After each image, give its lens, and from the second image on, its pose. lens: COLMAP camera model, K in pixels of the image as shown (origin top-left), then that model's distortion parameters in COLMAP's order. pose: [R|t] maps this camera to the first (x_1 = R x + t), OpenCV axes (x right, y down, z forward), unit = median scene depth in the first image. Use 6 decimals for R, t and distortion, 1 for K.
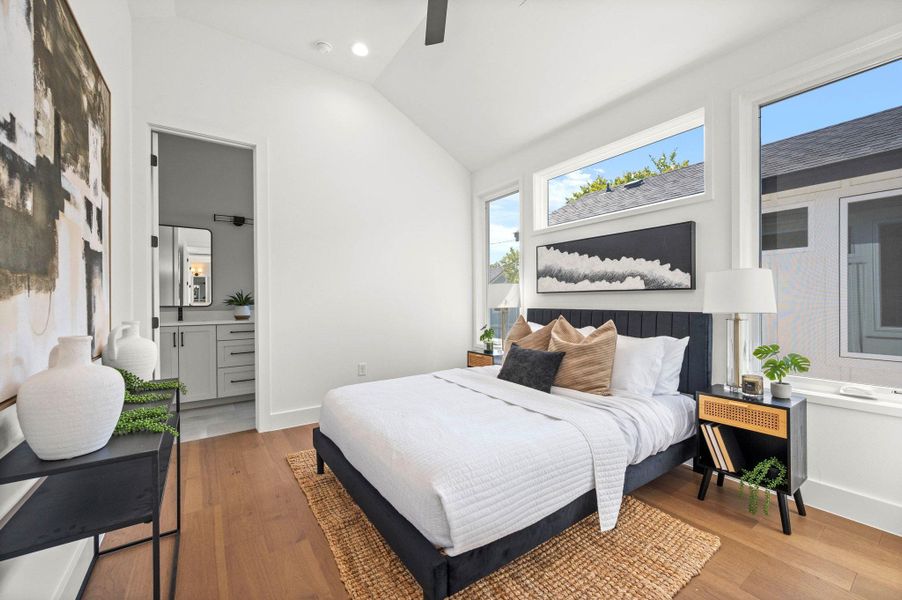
lens RADIAL K [[362.2, 0, 451.7], [0, 362.2, 300.7], [0, 0, 1]] dist [-0.000109, 0.000073]
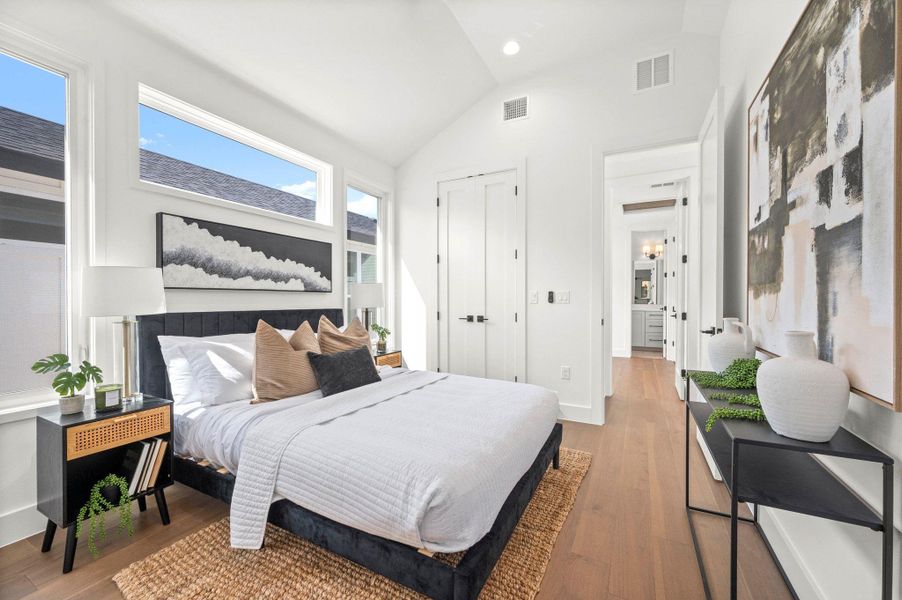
lens RADIAL K [[362.2, 0, 452.6], [0, 362.2, 300.8], [0, 0, 1]] dist [-0.000109, 0.000073]
pose [[-0.472107, 0.000694, 0.881541, -0.684540], [0.001141, 0.999999, -0.000176, 0.001363], [-0.881540, 0.000923, -0.472108, 1.082691]]
